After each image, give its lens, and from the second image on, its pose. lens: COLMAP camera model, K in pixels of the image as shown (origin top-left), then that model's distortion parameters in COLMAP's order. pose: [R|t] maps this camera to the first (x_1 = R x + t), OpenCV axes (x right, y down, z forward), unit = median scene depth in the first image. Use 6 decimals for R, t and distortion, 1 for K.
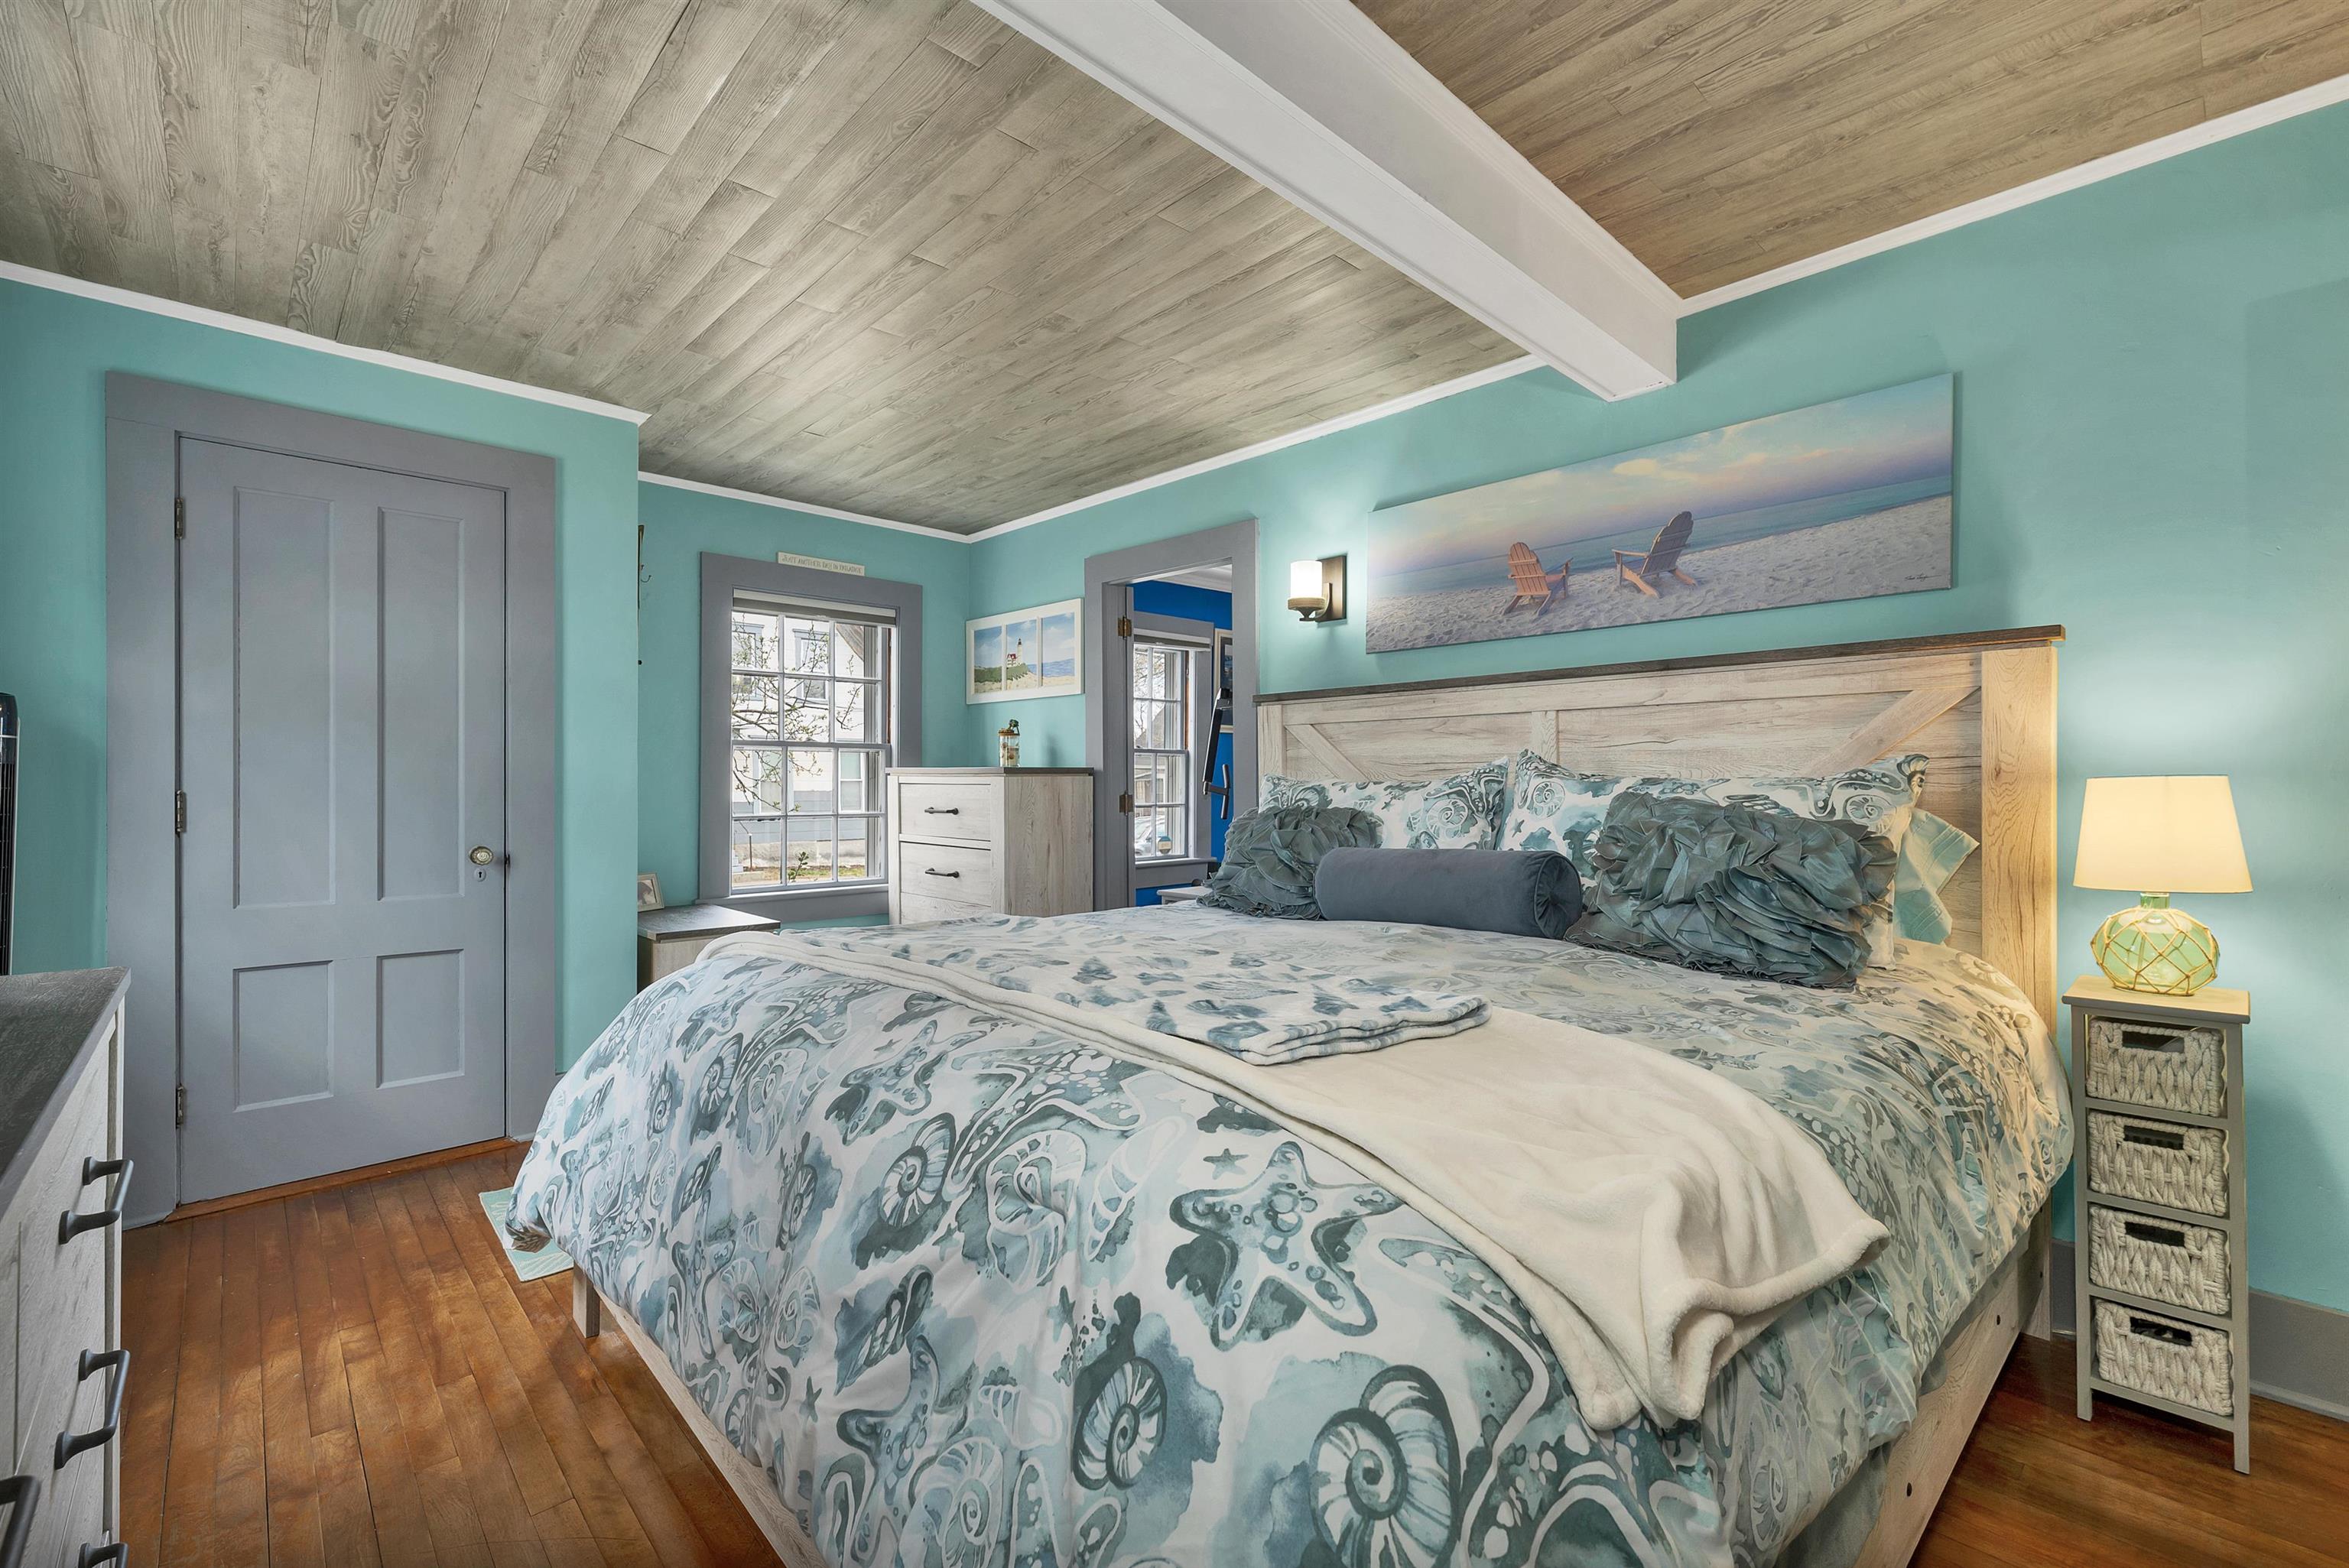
lens RADIAL K [[997.2, 0, 1181.3], [0, 997.2, 805.8], [0, 0, 1]] dist [0.008220, -0.000937]
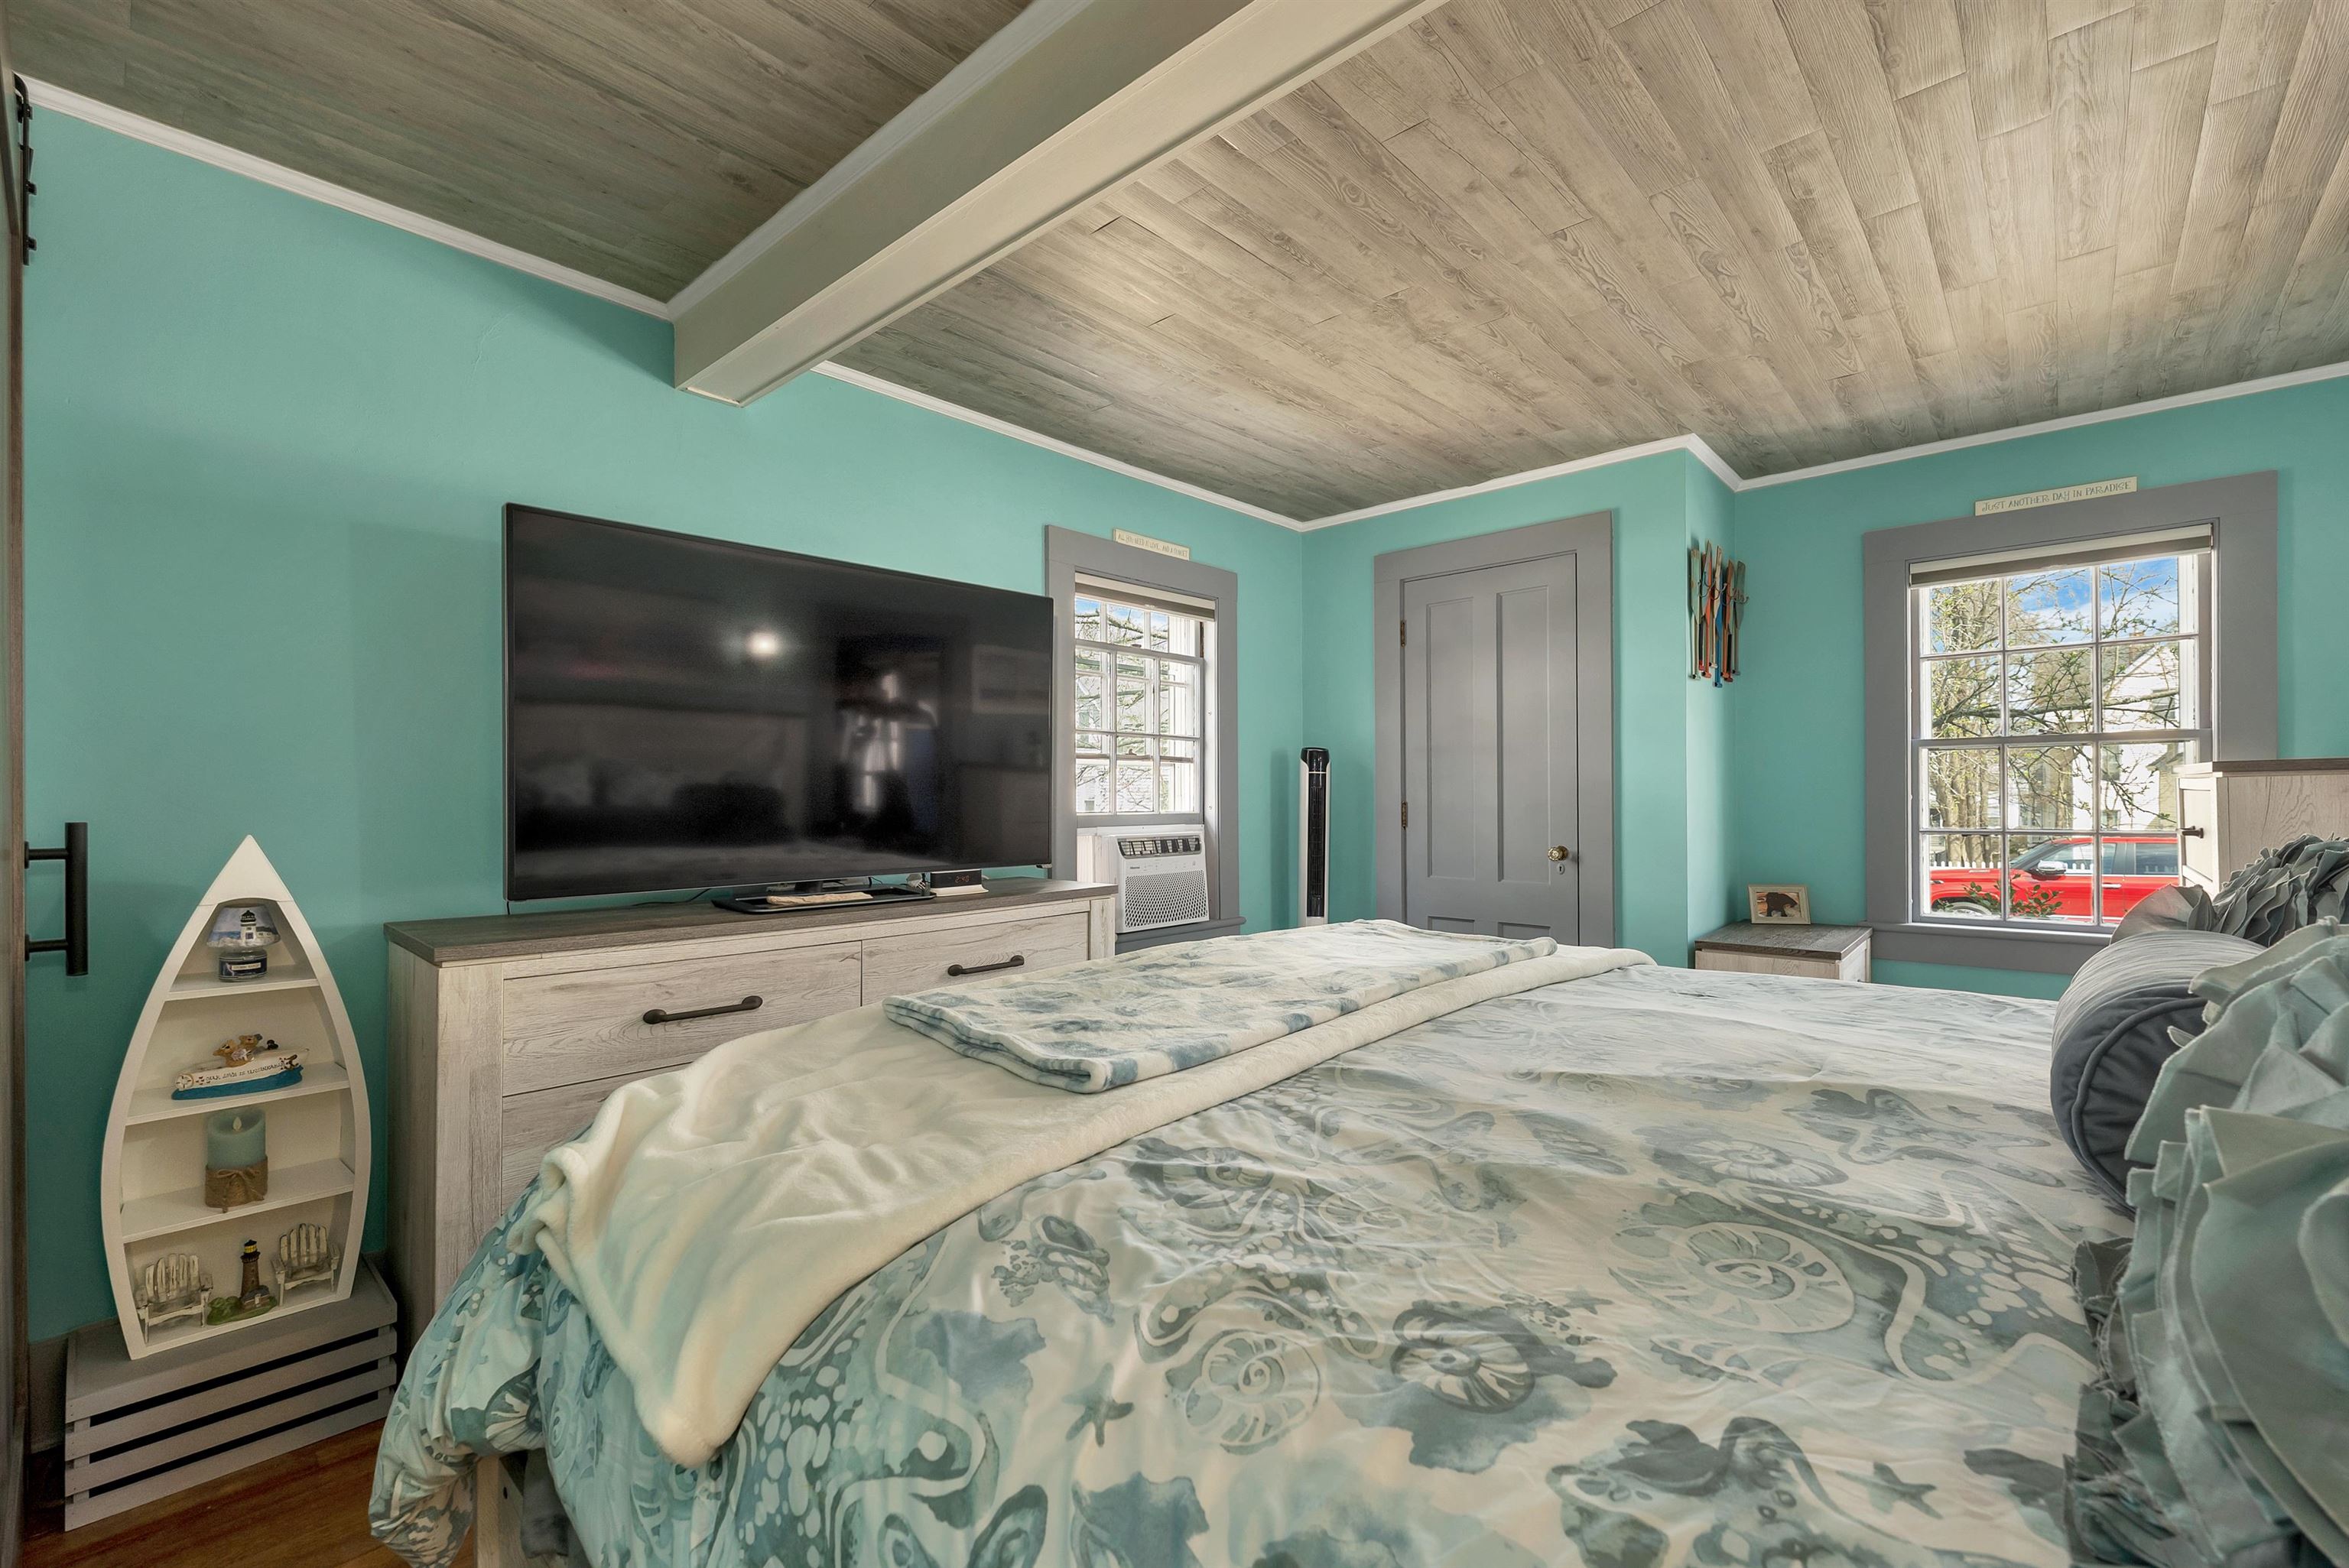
lens RADIAL K [[997.2, 0, 1193.4], [0, 997.2, 790.3], [0, 0, 1]] dist [0.008220, -0.000937]
pose [[0.085522, -0.009781, -0.996288, 0.464146], [-0.014681, 0.999831, -0.011076, -0.007808], [0.996228, 0.015574, 0.085364, 0.431481]]
